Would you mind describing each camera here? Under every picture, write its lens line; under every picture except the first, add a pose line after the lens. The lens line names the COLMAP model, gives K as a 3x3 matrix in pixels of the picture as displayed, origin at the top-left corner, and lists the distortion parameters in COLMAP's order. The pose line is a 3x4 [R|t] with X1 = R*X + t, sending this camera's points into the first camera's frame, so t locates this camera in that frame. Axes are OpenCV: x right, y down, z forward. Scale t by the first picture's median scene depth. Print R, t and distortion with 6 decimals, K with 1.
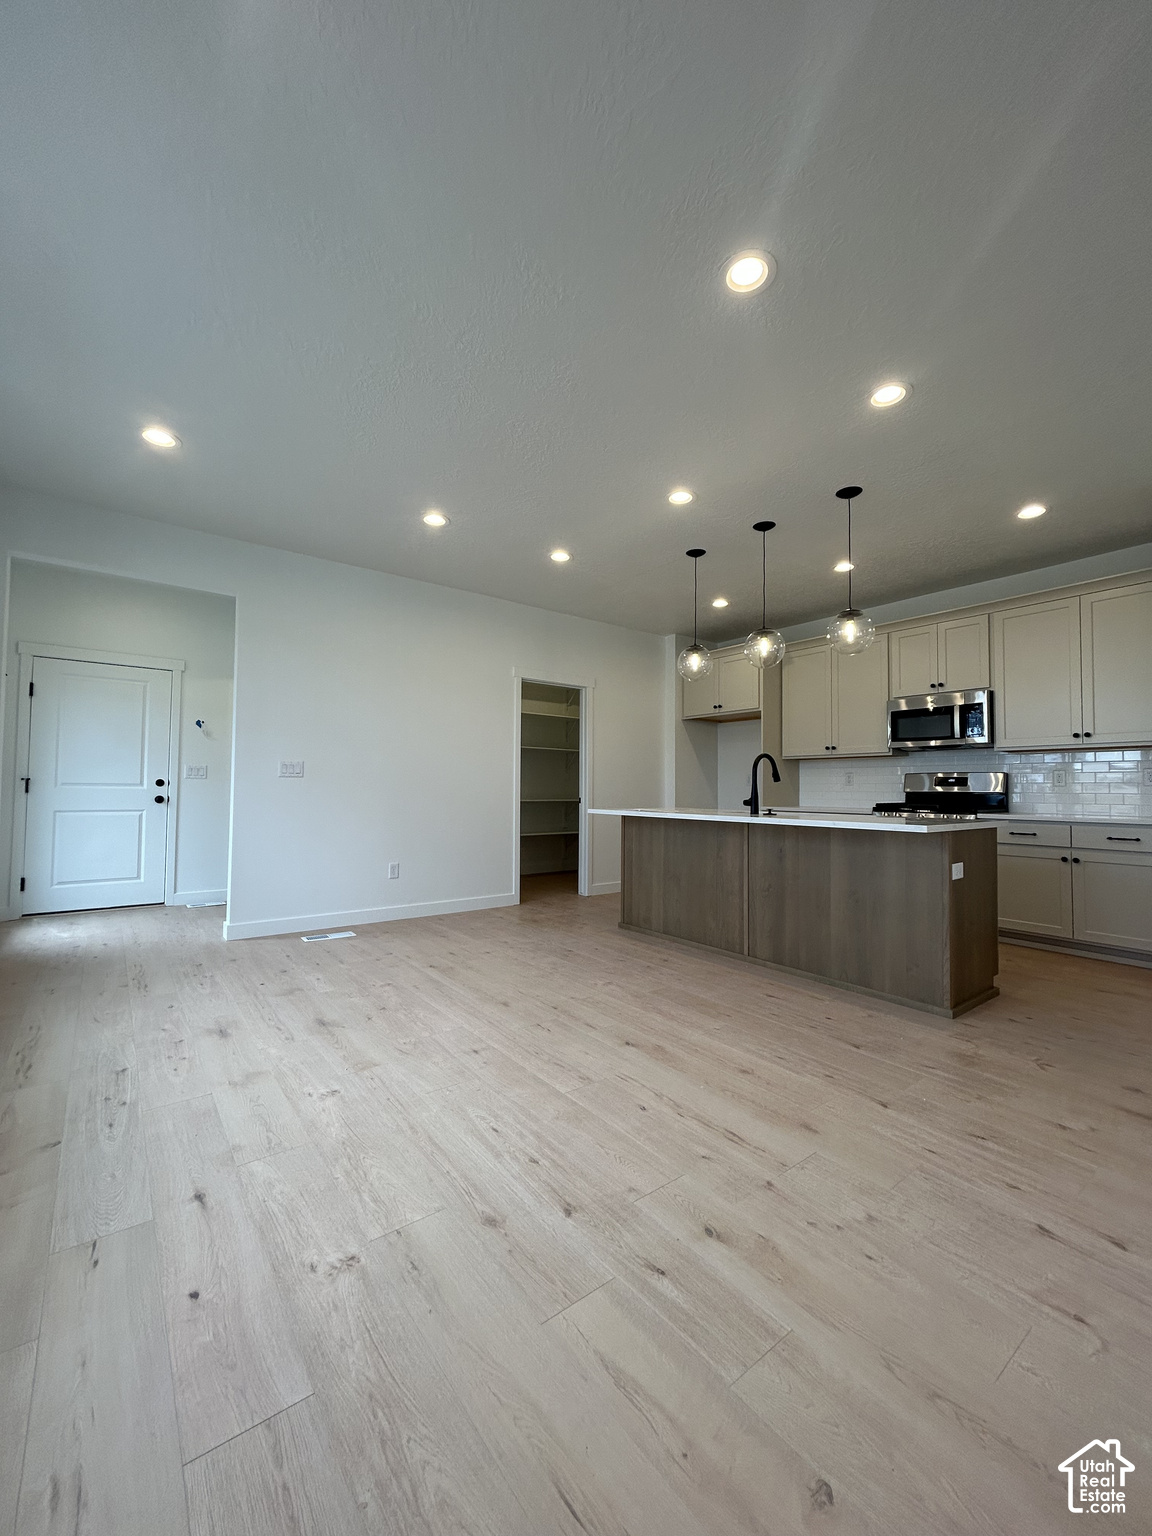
lens RADIAL K [[613.9, 0, 581.8], [0, 613.9, 765.4], [0, 0, 1]] dist [-0.000859, 0.001660]
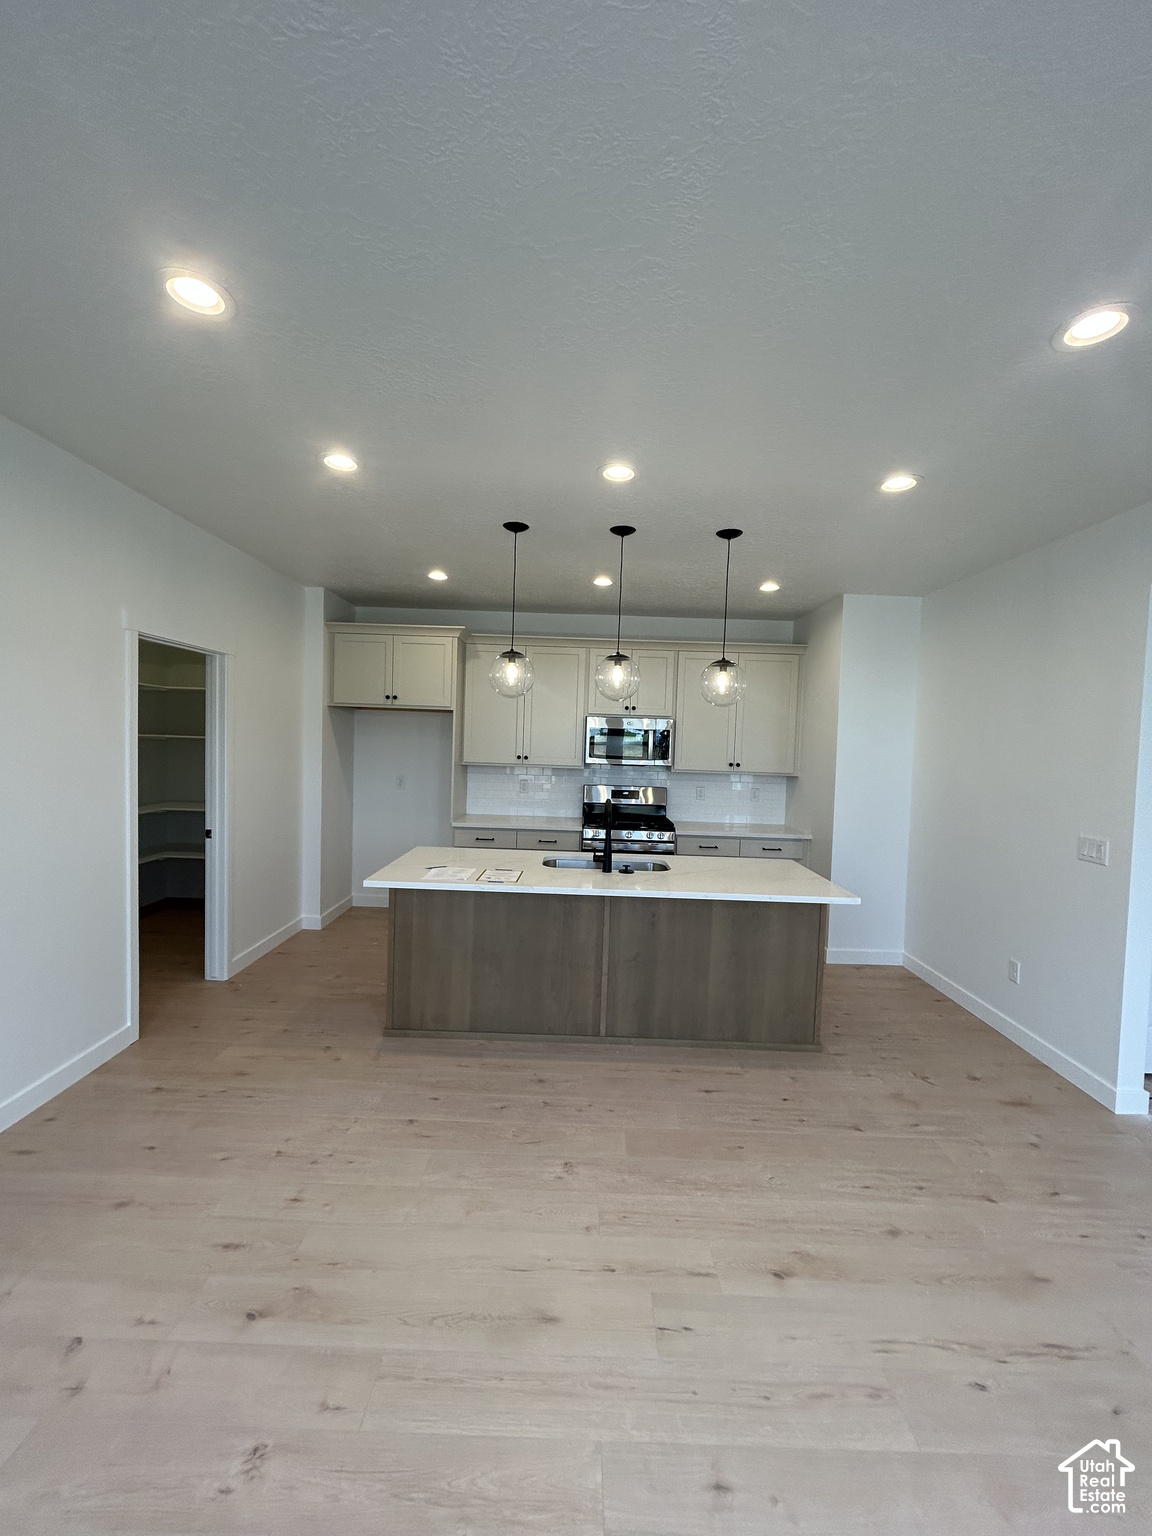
lens RADIAL K [[613.9, 0, 577.3], [0, 613.9, 764.6], [0, 0, 1]] dist [-0.000859, 0.001660]
pose [[0.616539, -0.017987, 0.787119, -0.525759], [-0.059804, 0.995781, 0.069598, -0.160114], [-0.785050, -0.089983, 0.612862, 0.644729]]
